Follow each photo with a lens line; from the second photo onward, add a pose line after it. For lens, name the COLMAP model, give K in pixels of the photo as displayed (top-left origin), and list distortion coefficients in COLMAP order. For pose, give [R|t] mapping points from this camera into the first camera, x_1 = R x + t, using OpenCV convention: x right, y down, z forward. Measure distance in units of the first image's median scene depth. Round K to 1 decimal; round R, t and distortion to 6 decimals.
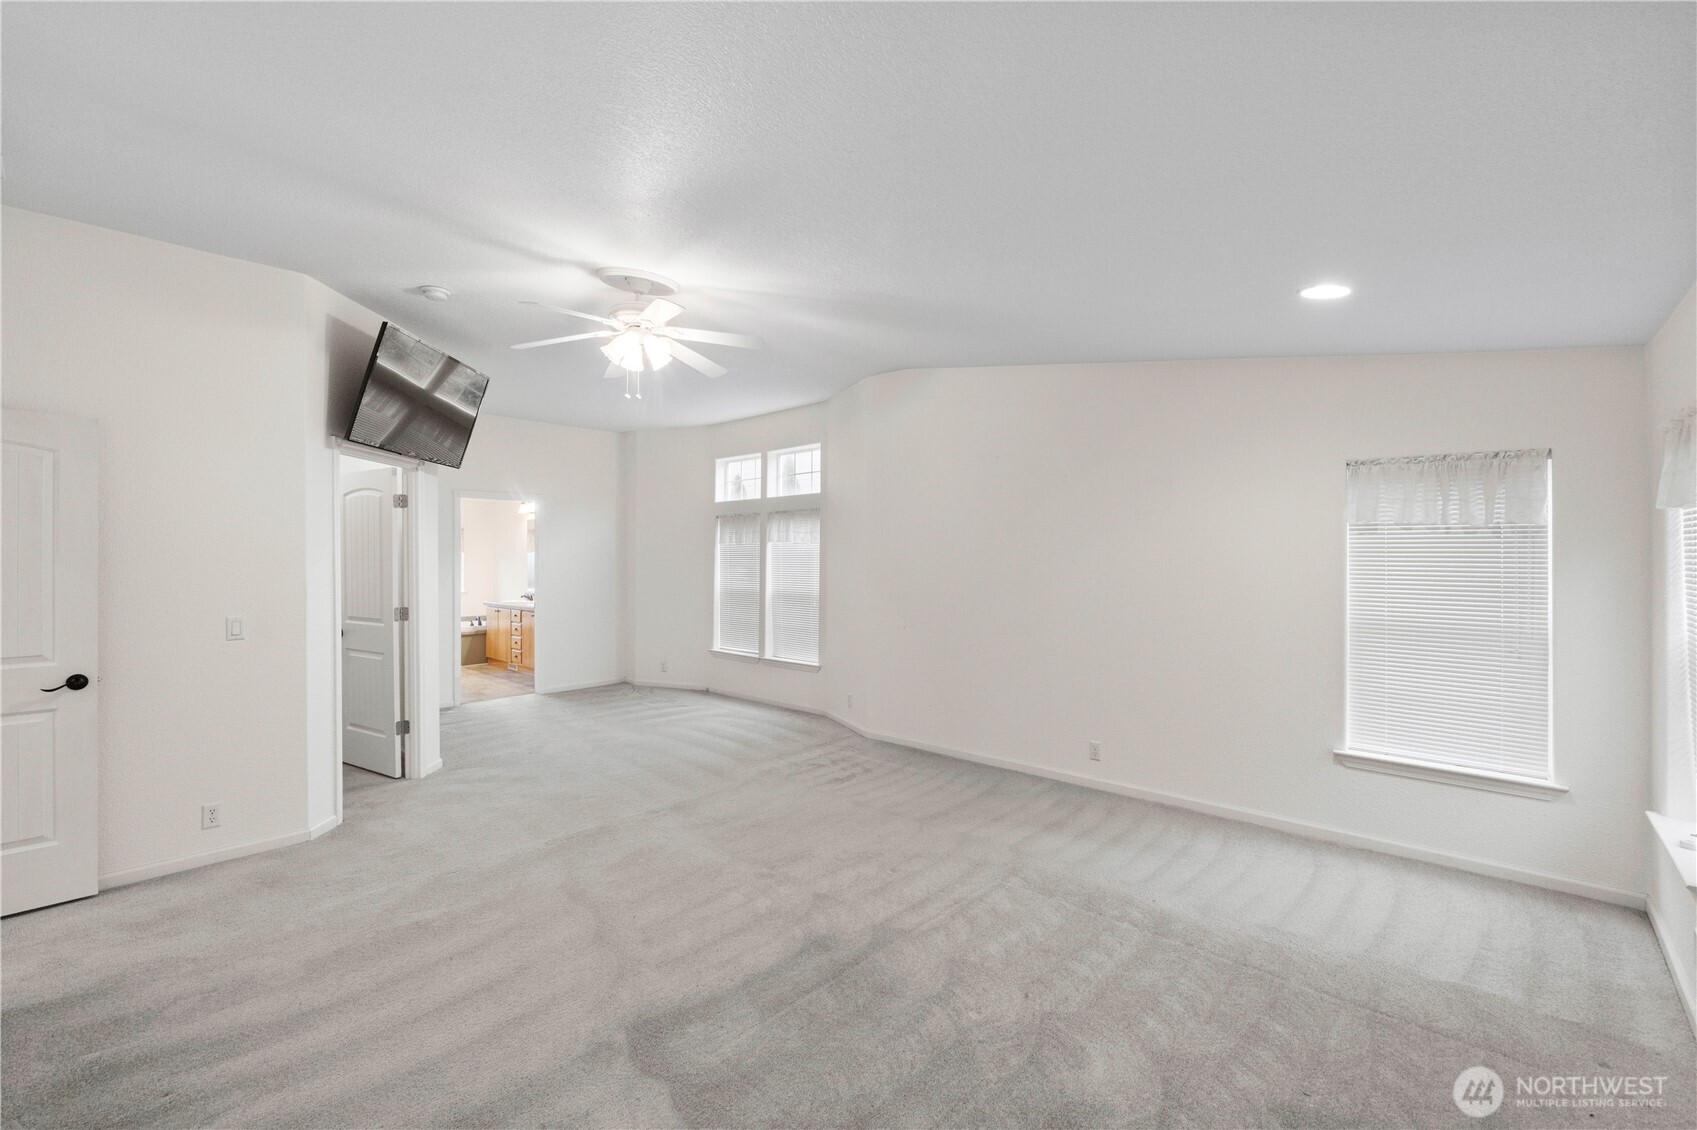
lens RADIAL K [[705.4, 0, 845.5], [0, 705.4, 552.8], [0, 0, 1]] dist [-0.008435, -0.000103]
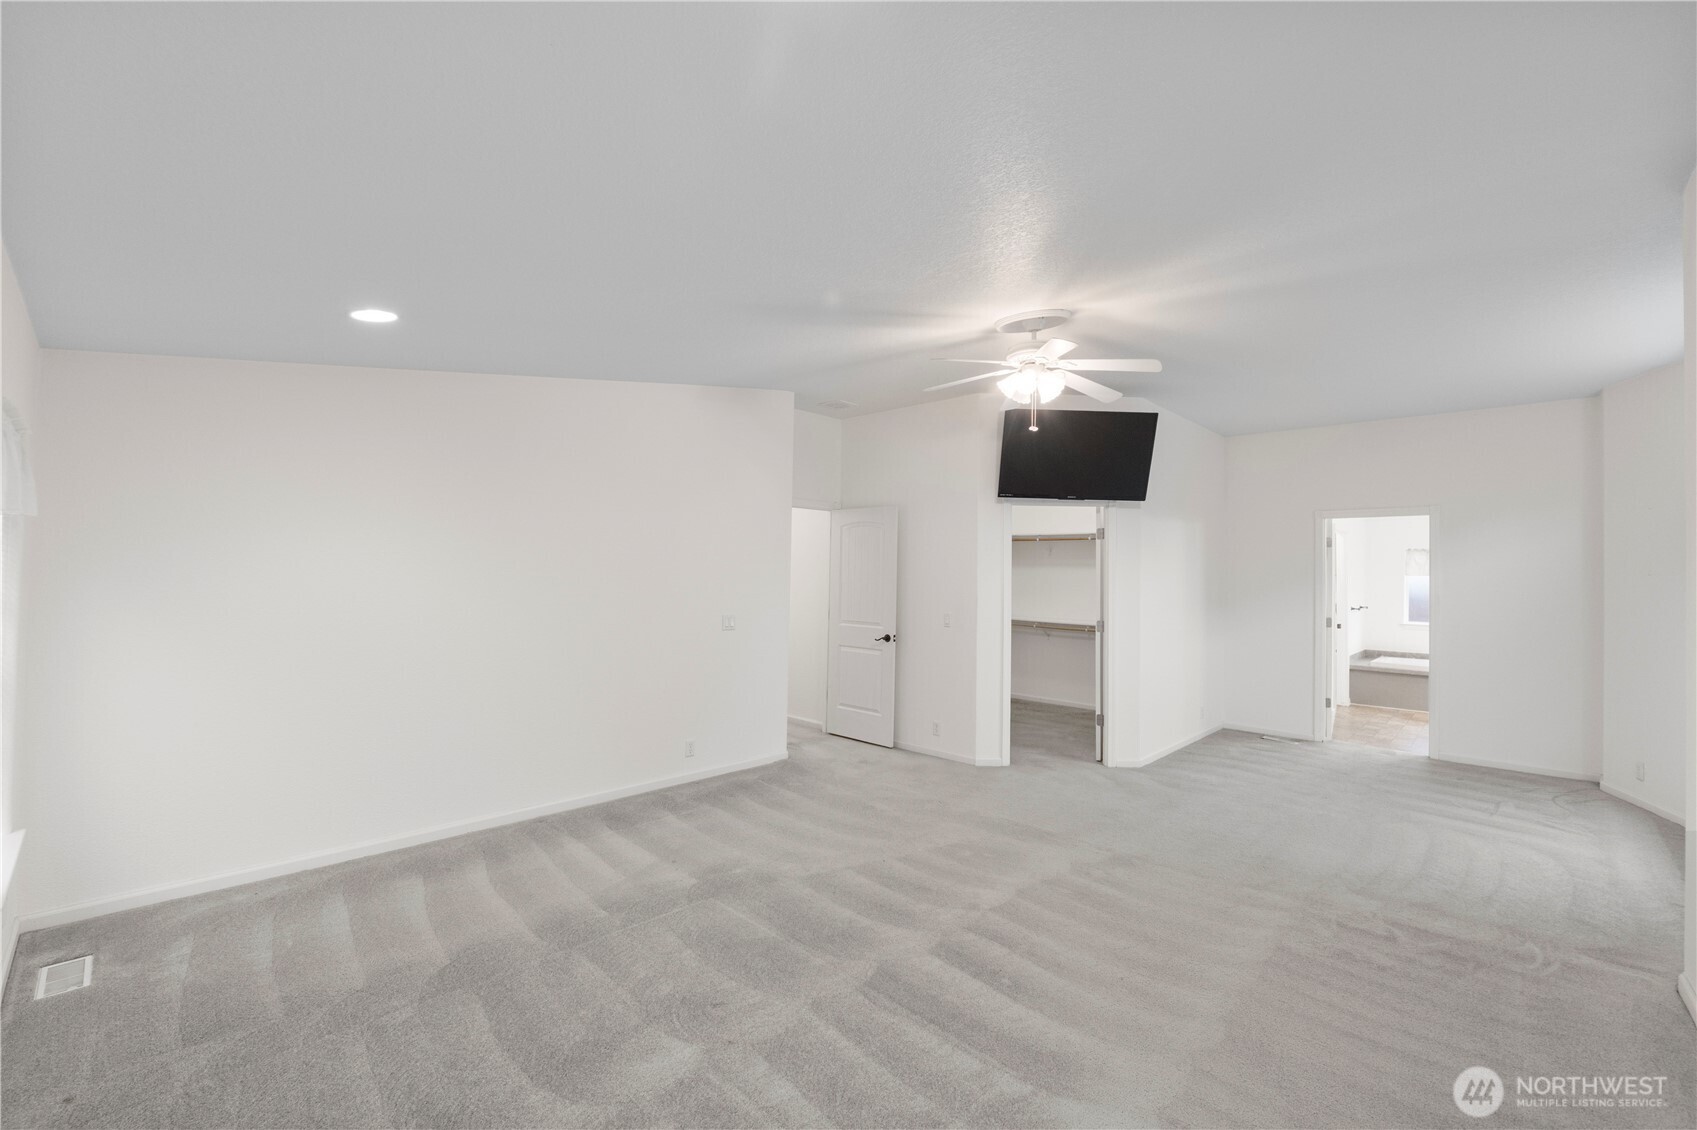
lens RADIAL K [[705.4, 0, 845.5], [0, 705.4, 552.8], [0, 0, 1]] dist [-0.008435, -0.000103]
pose [[-0.005565, -0.026863, -0.999624, 0.766183], [-0.011968, 0.999569, -0.026795, -0.004057], [0.999913, 0.011814, -0.005885, 0.717708]]
